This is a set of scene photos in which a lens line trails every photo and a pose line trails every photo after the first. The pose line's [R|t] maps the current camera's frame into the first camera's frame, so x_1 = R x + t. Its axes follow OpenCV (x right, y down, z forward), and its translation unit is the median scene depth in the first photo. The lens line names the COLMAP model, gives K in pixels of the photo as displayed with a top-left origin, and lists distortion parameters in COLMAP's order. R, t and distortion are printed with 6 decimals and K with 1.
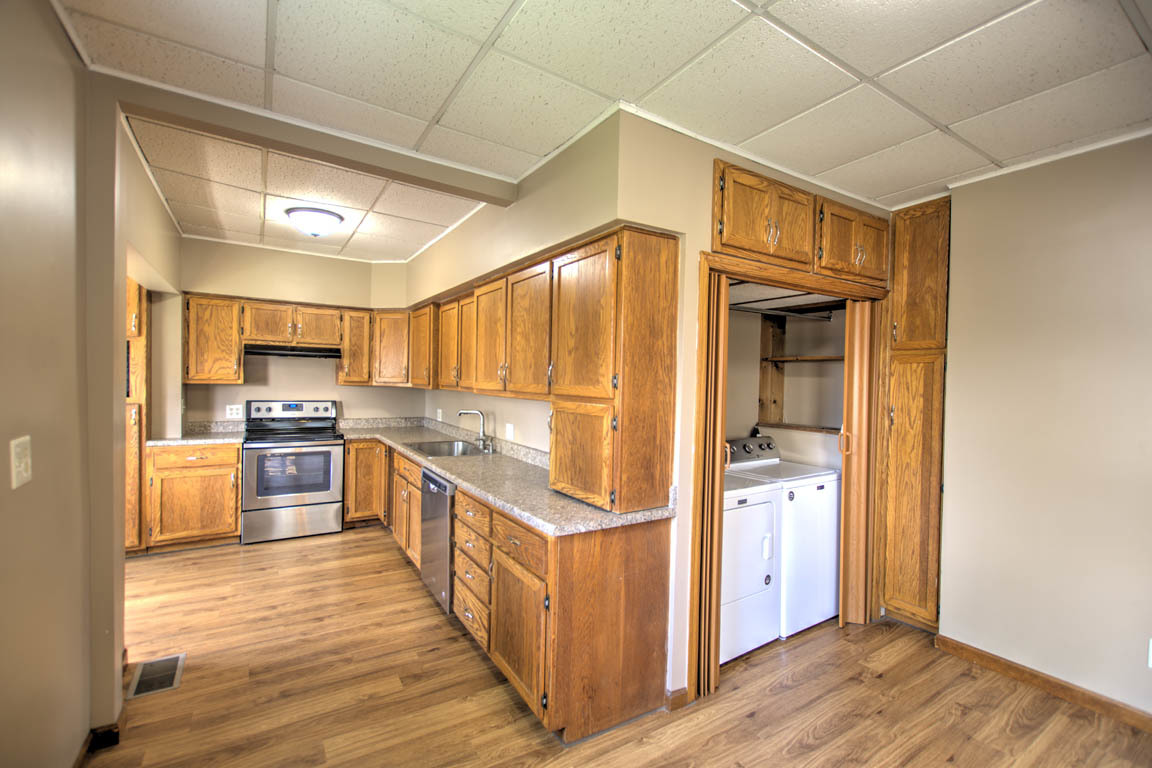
lens RADIAL K [[497.1, 0, 578.3], [0, 497.1, 388.2], [0, 0, 1]] dist [0.012214, -0.009309]
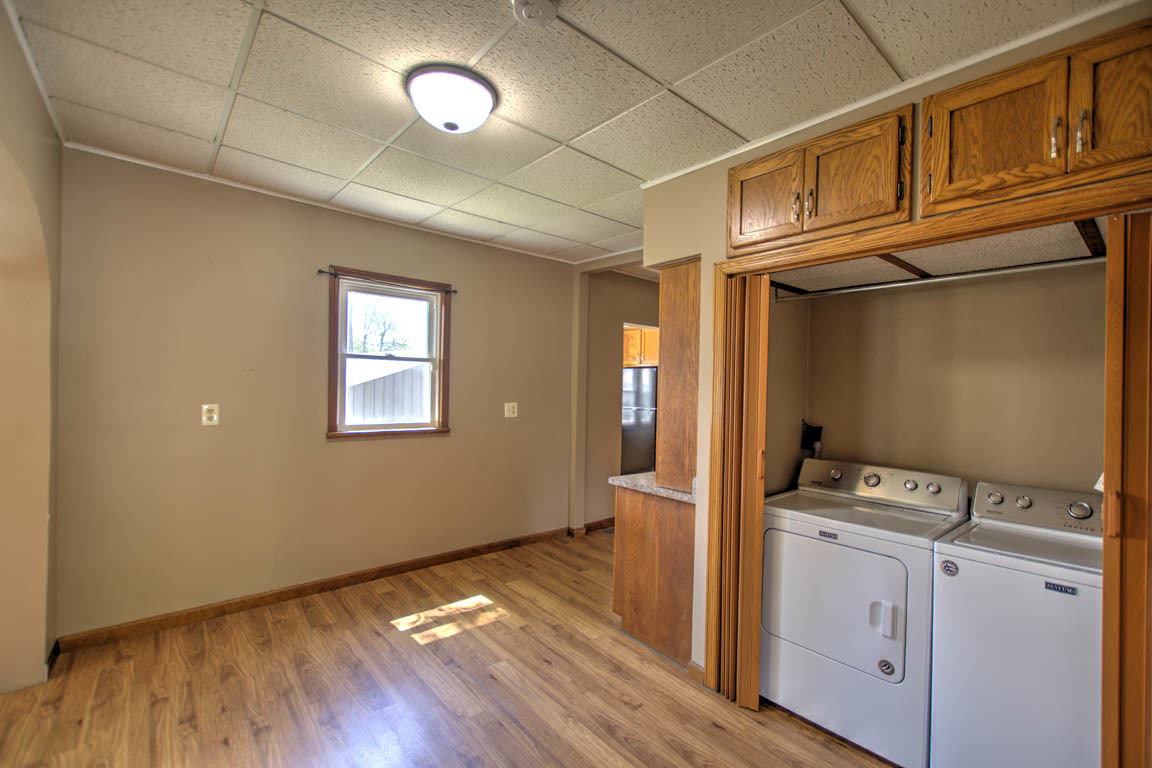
lens RADIAL K [[497.1, 0, 578.3], [0, 497.1, 388.2], [0, 0, 1]] dist [0.012214, -0.009309]
pose [[0.135103, -0.008824, -0.990792, 2.044936], [-0.035834, 0.999263, -0.013786, 0.032758], [0.990183, 0.037367, 0.134687, 0.921865]]
